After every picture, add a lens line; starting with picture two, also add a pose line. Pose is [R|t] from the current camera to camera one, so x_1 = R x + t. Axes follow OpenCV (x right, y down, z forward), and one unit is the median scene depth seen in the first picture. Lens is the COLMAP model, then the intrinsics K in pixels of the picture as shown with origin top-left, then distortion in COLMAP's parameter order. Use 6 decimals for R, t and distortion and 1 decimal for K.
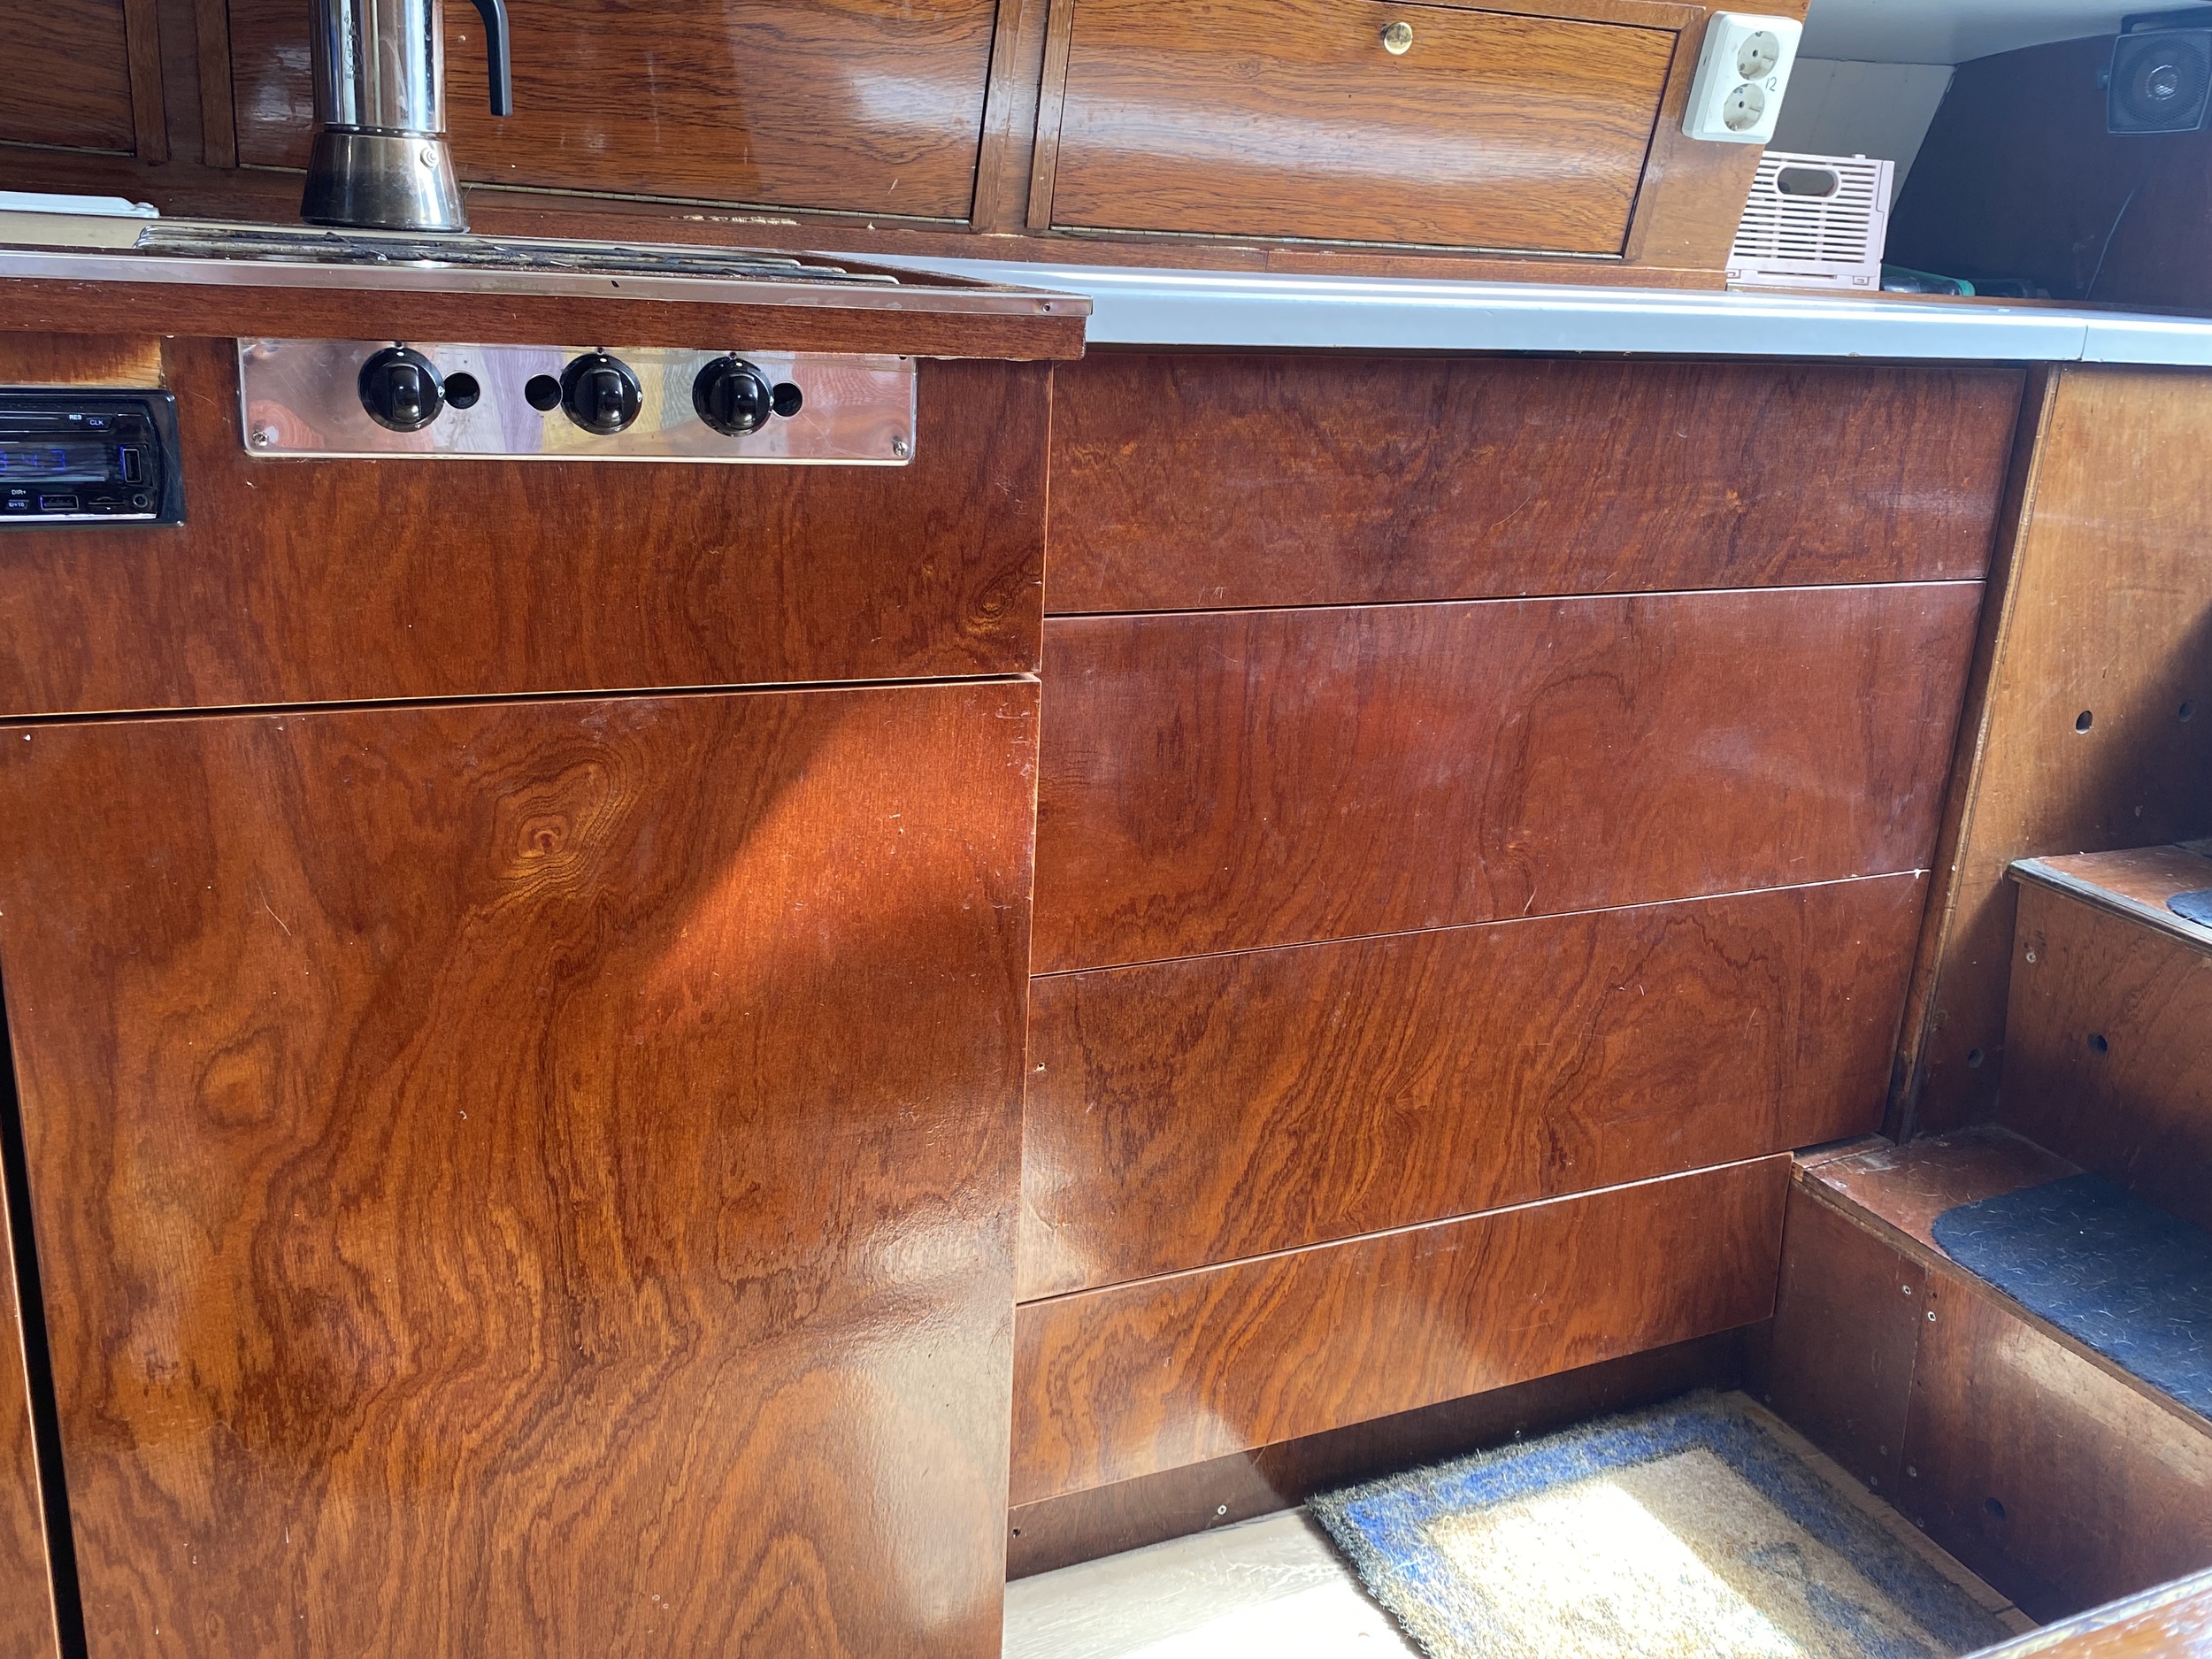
lens RADIAL K [[1918.5, 0, 1120.2], [0, 1918.5, 829.3], [0, 0, 1]] dist [0.008186, -0.009659]
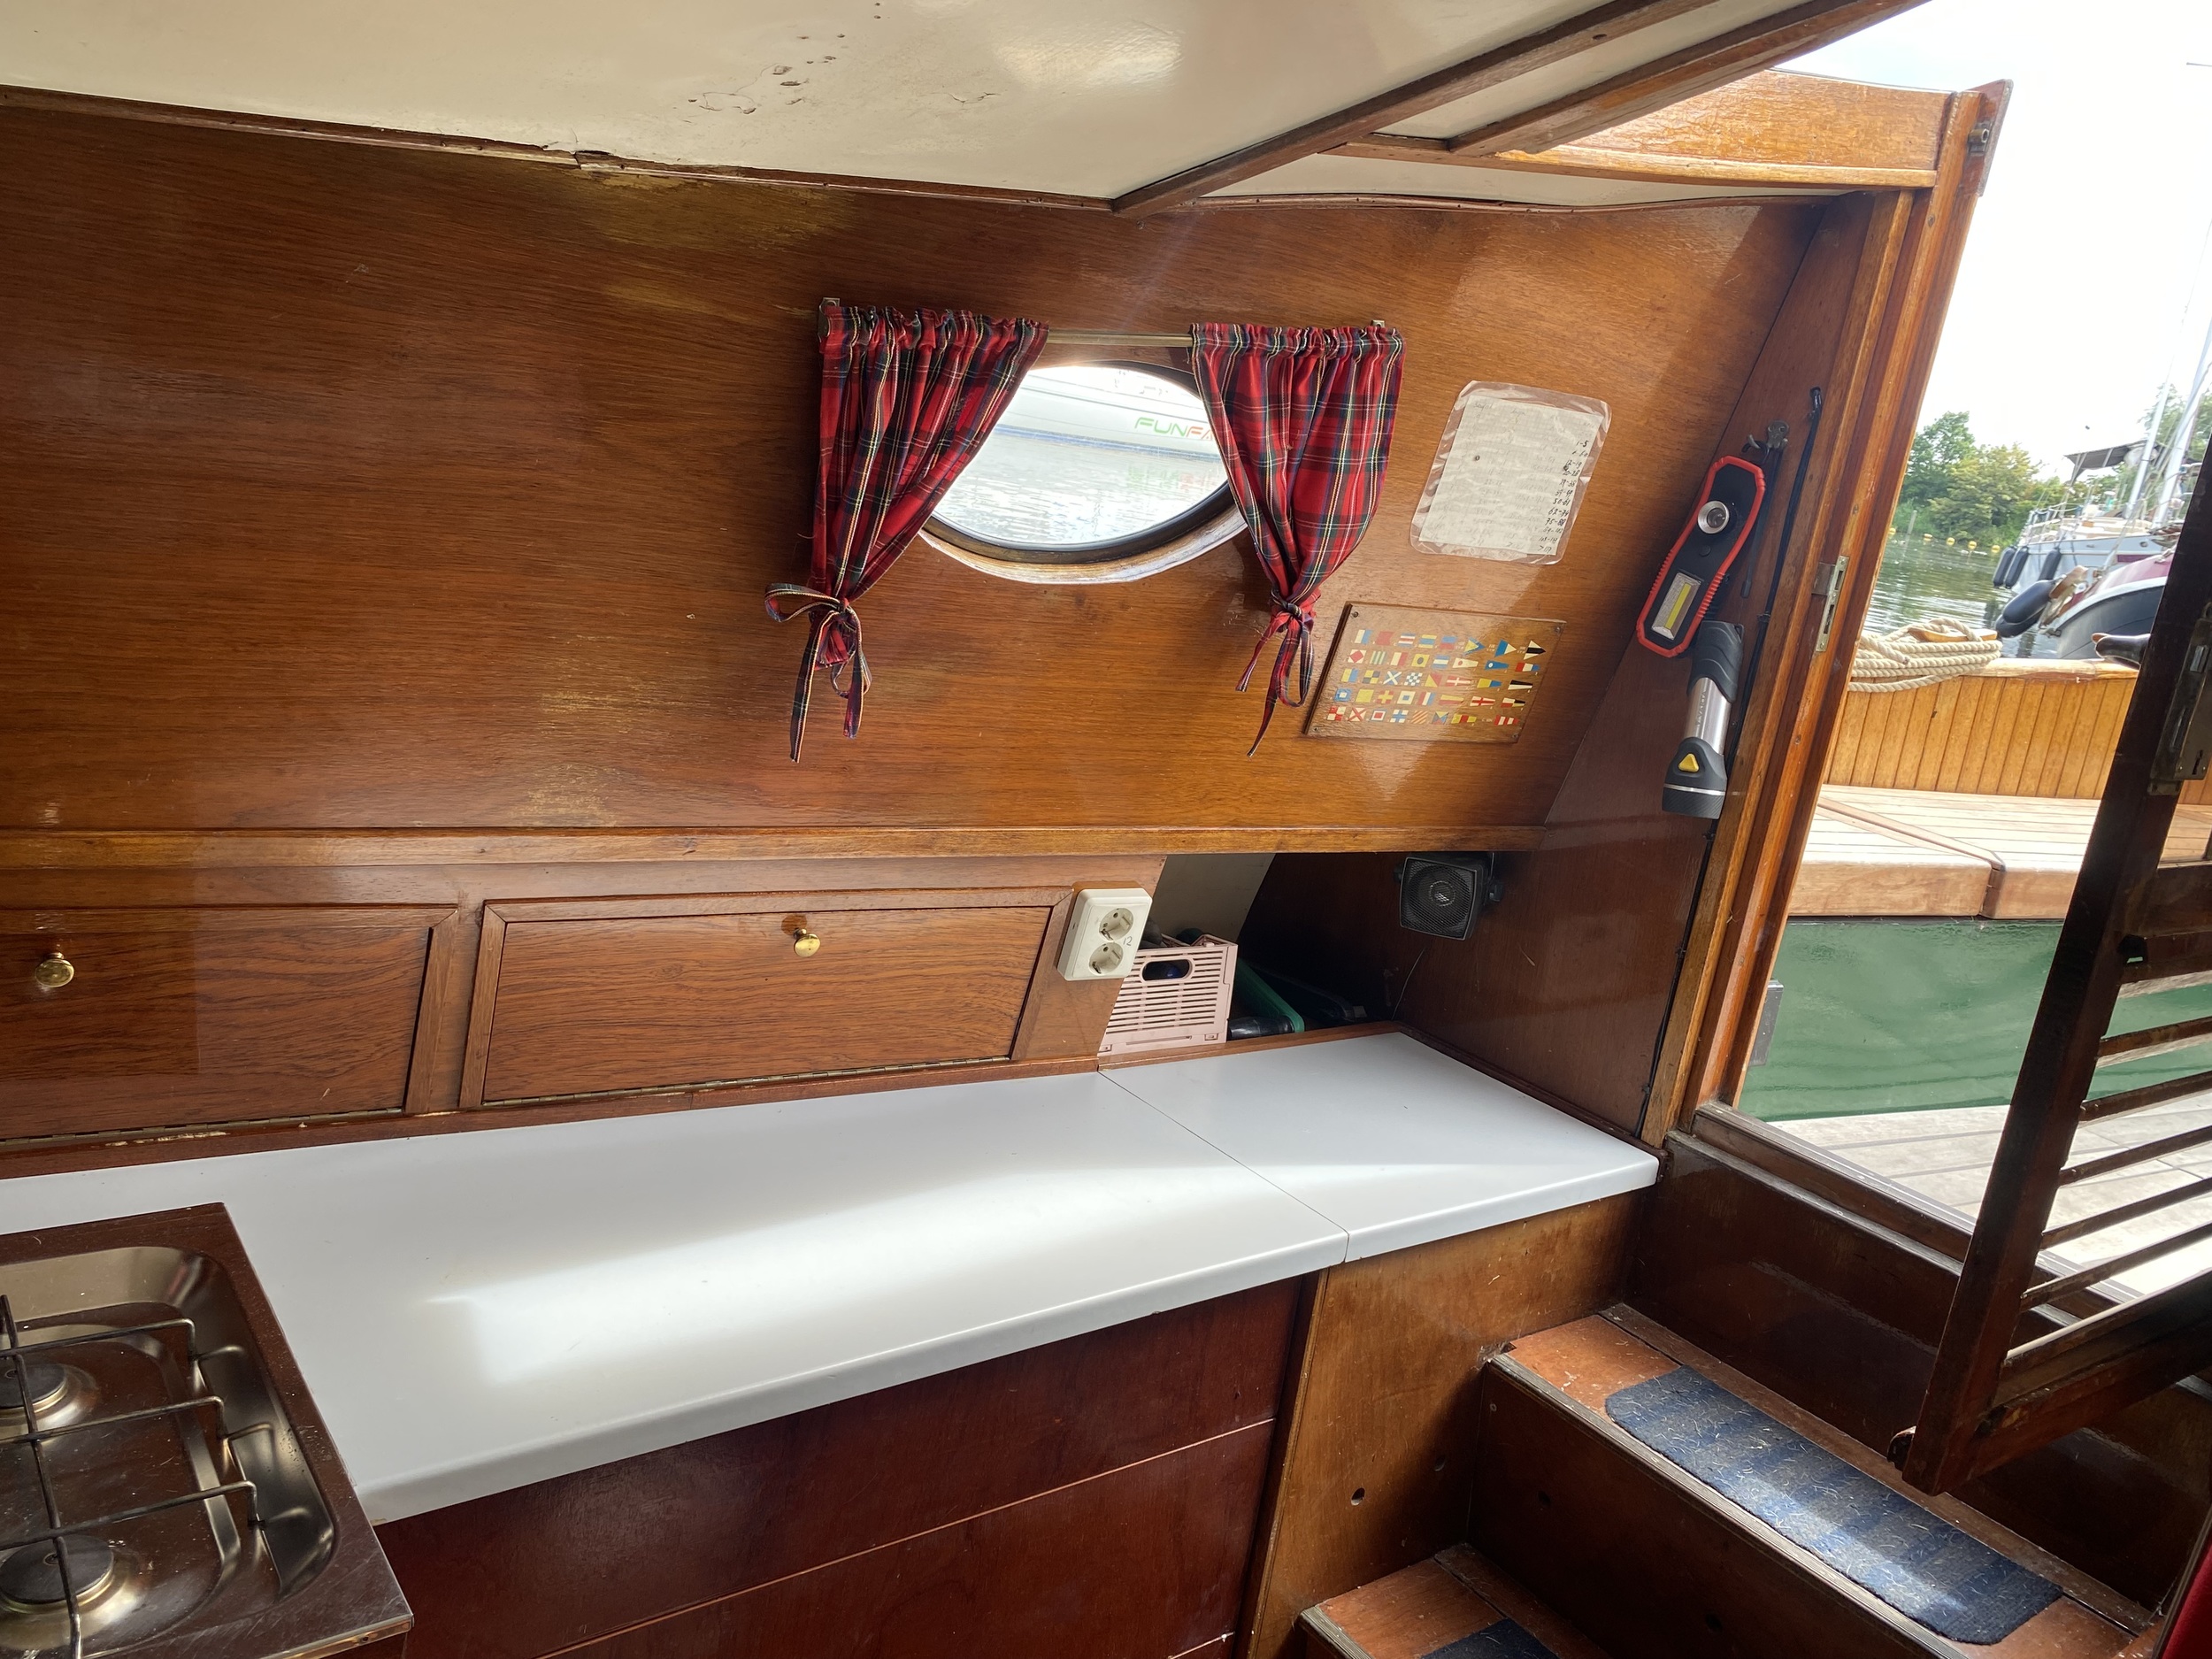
lens RADIAL K [[1672.7, 0, 1092.3], [0, 1672.7, 820.6], [0, 0, 1]] dist [0.013546, -0.020601]
pose [[0.974622, 0.033793, 0.221293, 0.087023], [-0.022416, 0.998304, -0.053723, -0.435867], [-0.222733, 0.047399, 0.973726, -0.025680]]
